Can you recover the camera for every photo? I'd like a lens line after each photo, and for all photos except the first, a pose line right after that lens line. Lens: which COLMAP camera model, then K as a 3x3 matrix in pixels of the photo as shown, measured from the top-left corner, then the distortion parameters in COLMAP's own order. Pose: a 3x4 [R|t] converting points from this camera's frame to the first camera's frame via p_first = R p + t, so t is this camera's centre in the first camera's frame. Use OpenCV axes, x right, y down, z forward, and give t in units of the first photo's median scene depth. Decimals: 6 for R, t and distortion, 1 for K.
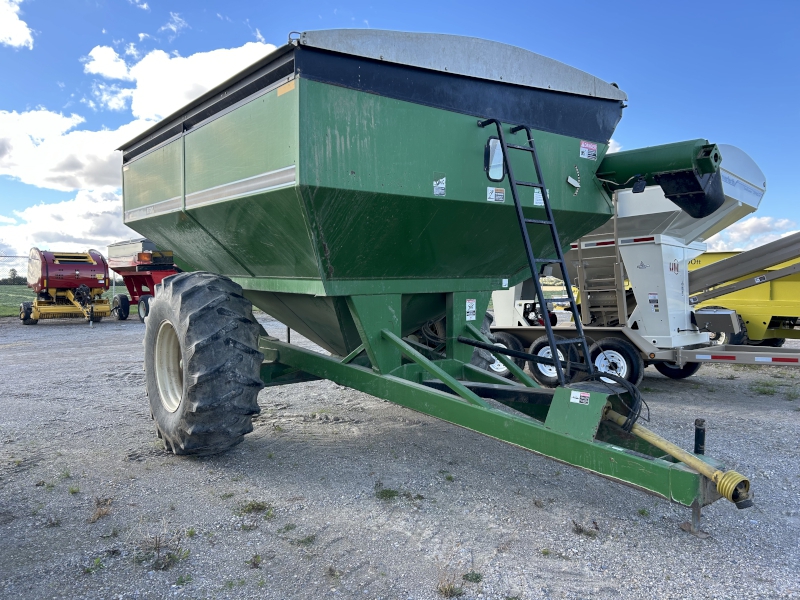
lens RADIAL K [[602.4, 0, 400.7], [0, 602.4, 299.3], [0, 0, 1]] dist [0.054848, -0.040273]
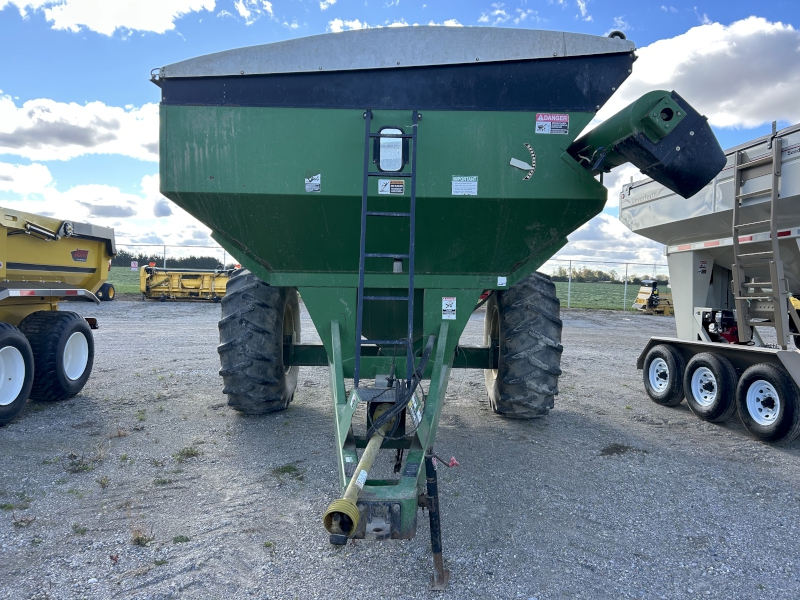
lens RADIAL K [[602.4, 0, 399.3], [0, 602.4, 299.2], [0, 0, 1]] dist [0.054848, -0.040273]
pose [[0.788479, 0.049444, -0.613071, 0.728447], [-0.046252, 0.998708, 0.021060, -0.014887], [0.613320, 0.011750, 0.789747, 0.241239]]
